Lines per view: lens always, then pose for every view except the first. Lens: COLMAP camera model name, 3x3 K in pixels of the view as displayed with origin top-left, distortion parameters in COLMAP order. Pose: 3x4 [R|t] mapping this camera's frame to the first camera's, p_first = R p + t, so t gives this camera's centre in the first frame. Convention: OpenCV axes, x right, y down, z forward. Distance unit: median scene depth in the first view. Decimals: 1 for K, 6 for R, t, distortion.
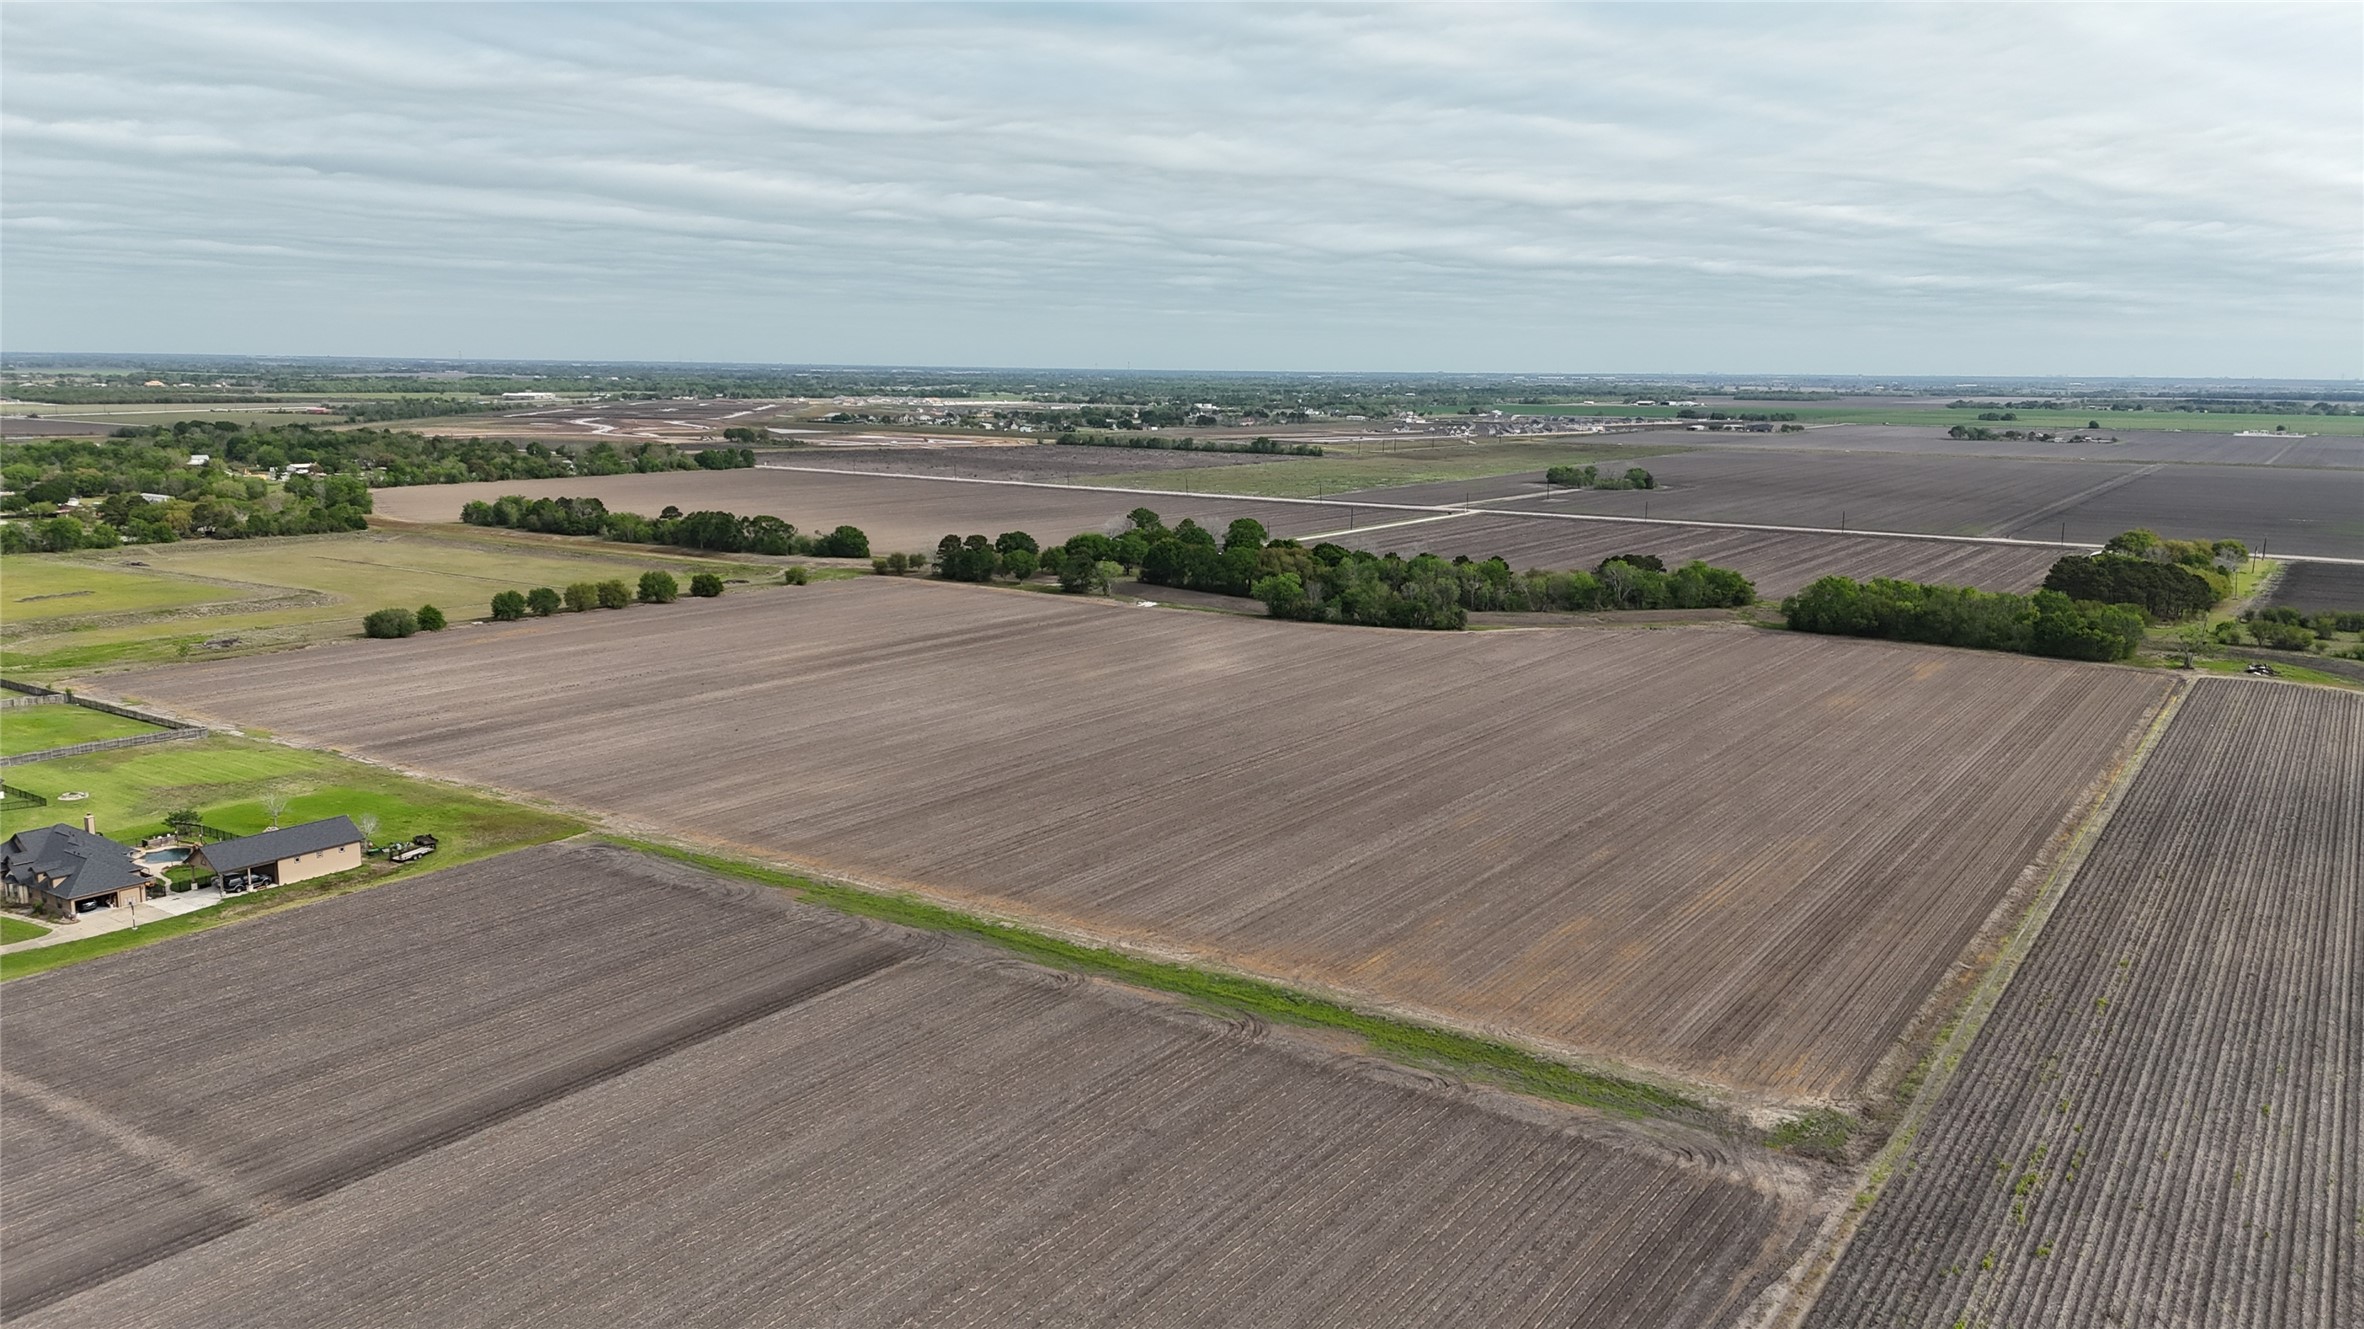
lens RADIAL K [[1736.8, 0, 1182.0], [0, 1736.8, 664.5], [0, 0, 1]] dist [0.077220, -0.073411]
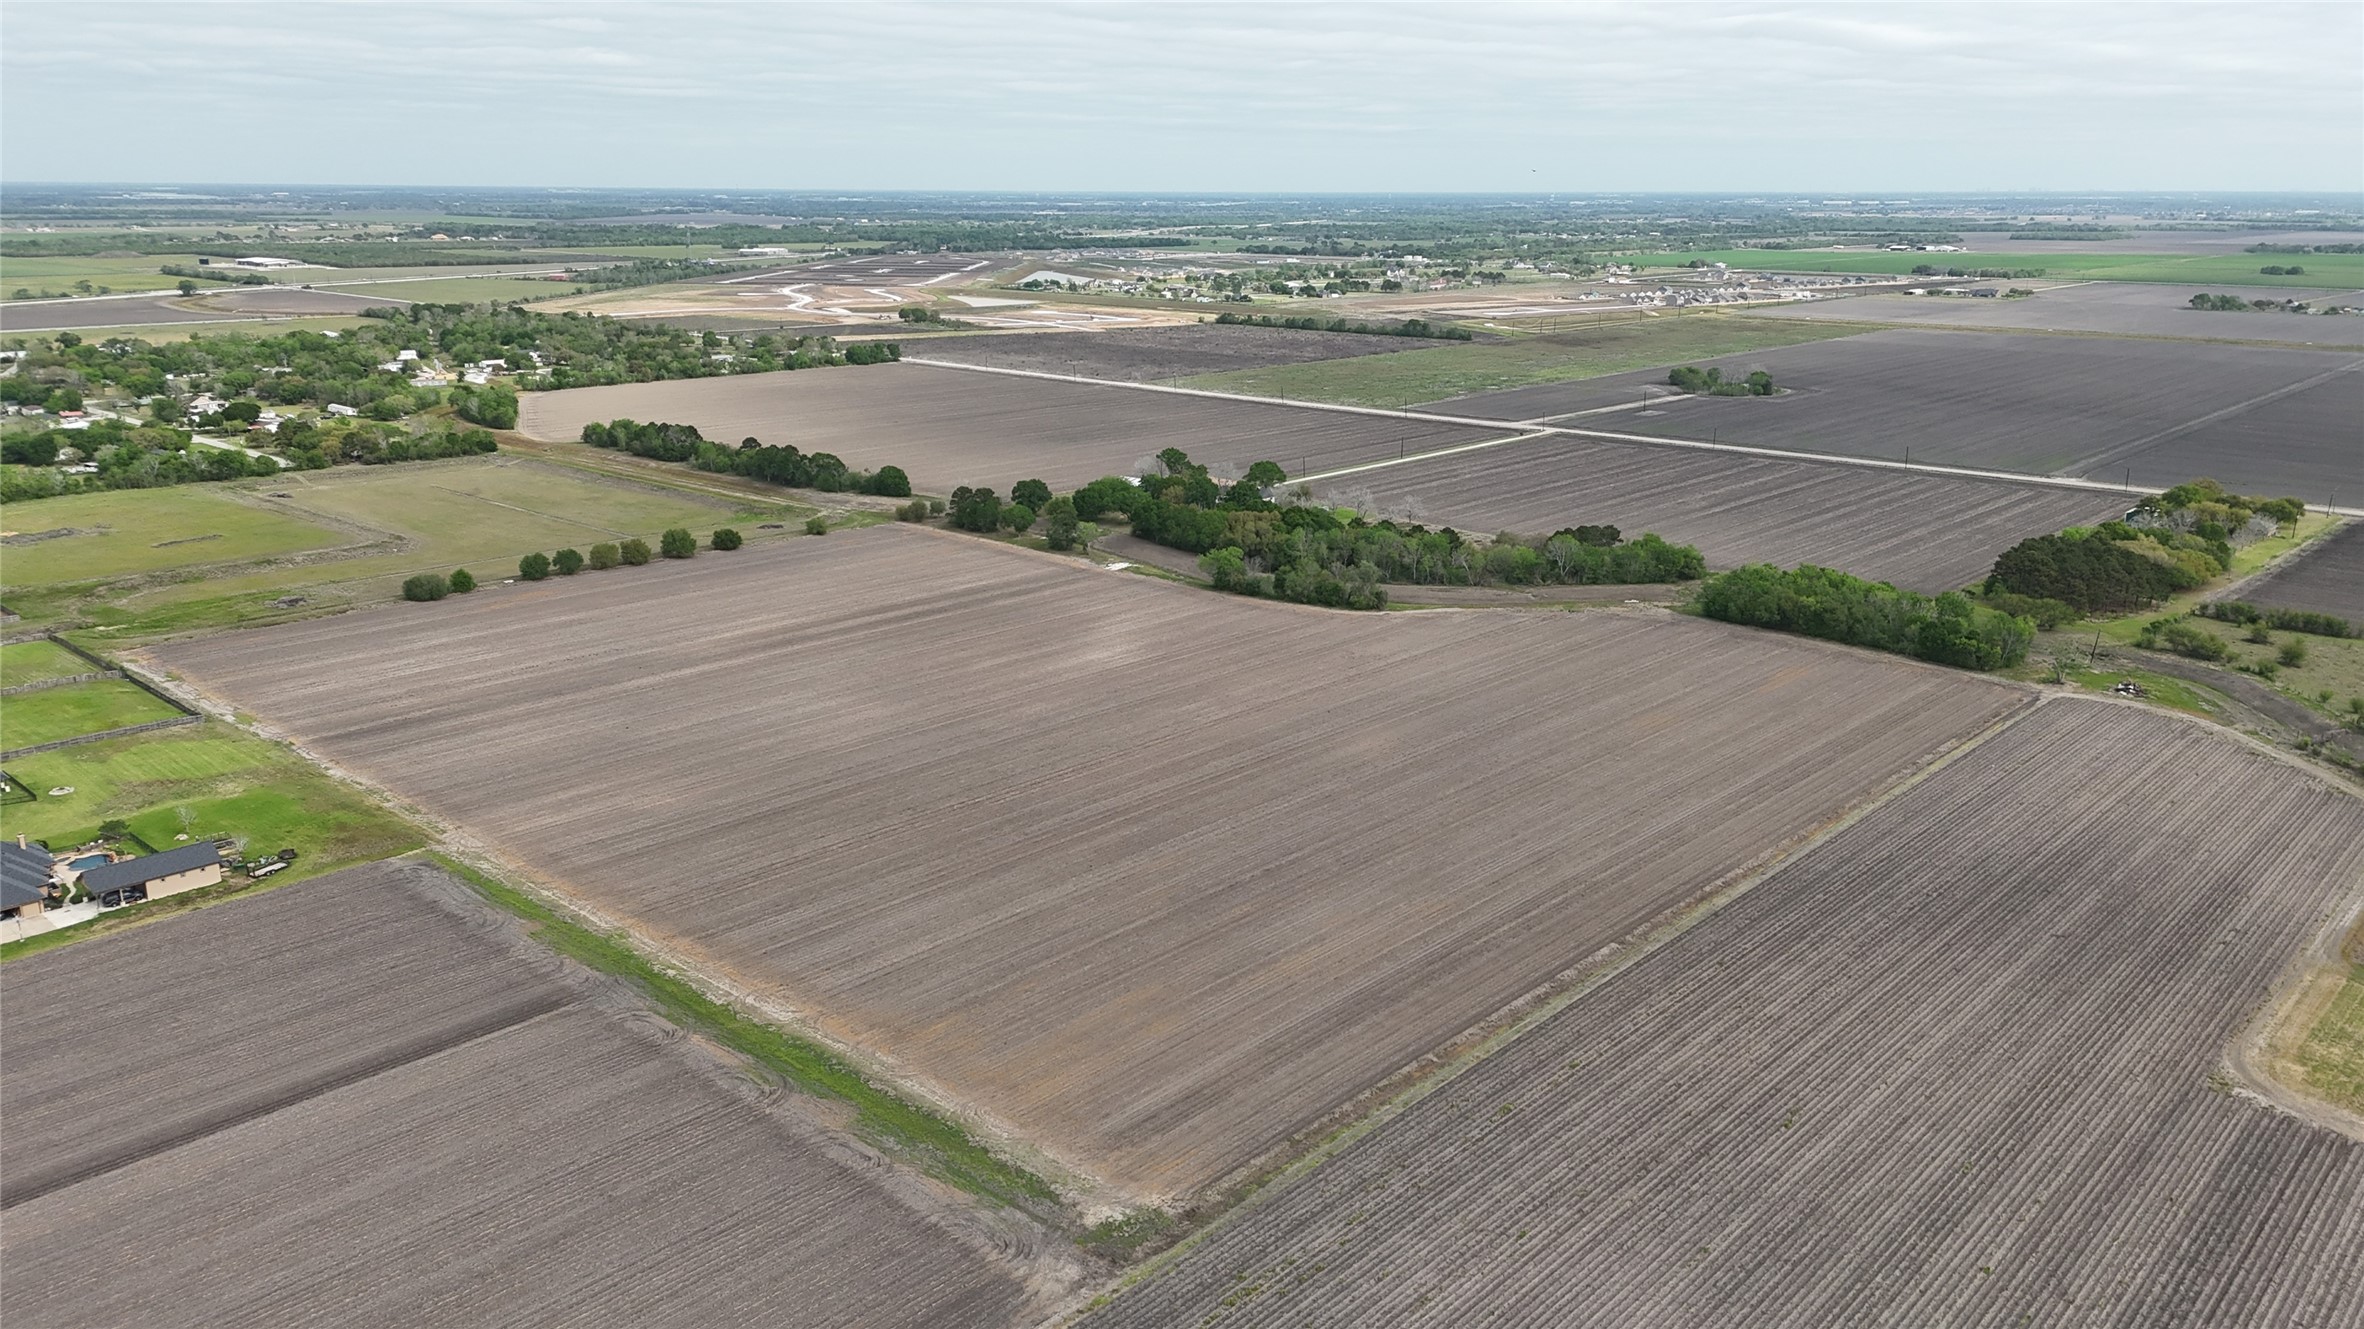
lens RADIAL K [[1734.9, 0, 1182.4], [0, 1734.9, 658.0], [0, 0, 1]] dist [0.080817, -0.076378]
pose [[0.988718, 0.031677, -0.146402, 0.316792], [-0.017804, 0.995307, 0.095118, -0.143121], [0.148728, -0.091439, 0.984642, -0.097914]]
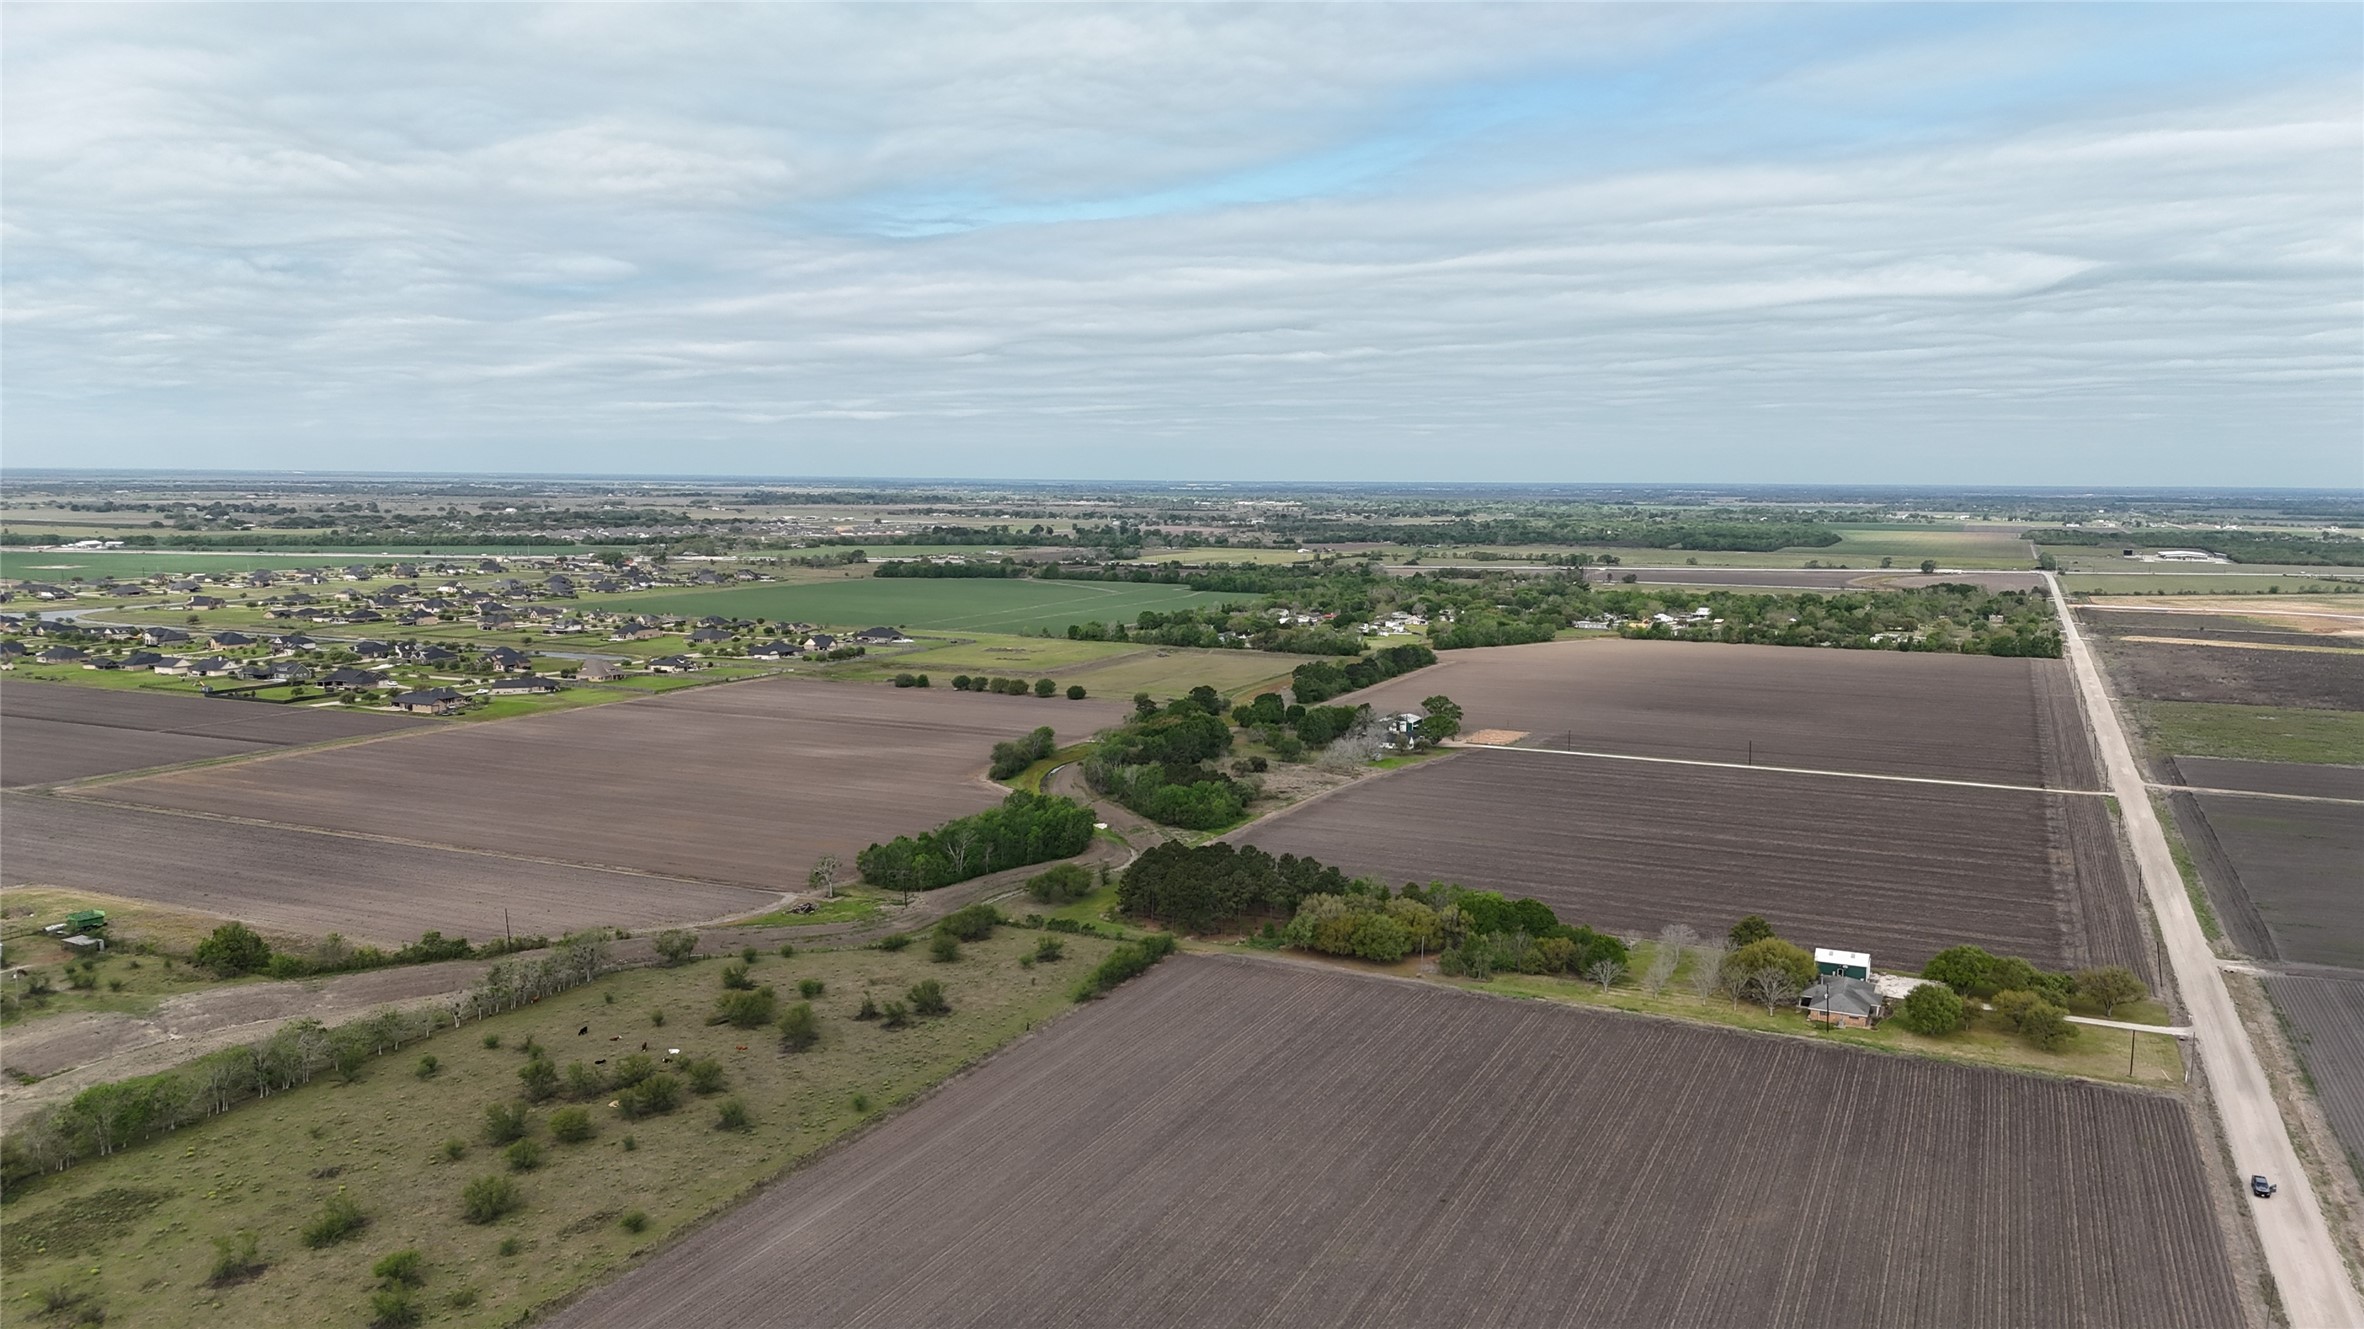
lens RADIAL K [[1736.8, 0, 1182.0], [0, 1736.8, 664.5], [0, 0, 1]] dist [0.077220, -0.073411]
pose [[0.157686, 0.099864, -0.982427, 2.483891], [-0.173478, 0.982203, 0.071997, -0.375111], [0.972132, 0.159077, 0.172204, 1.430410]]
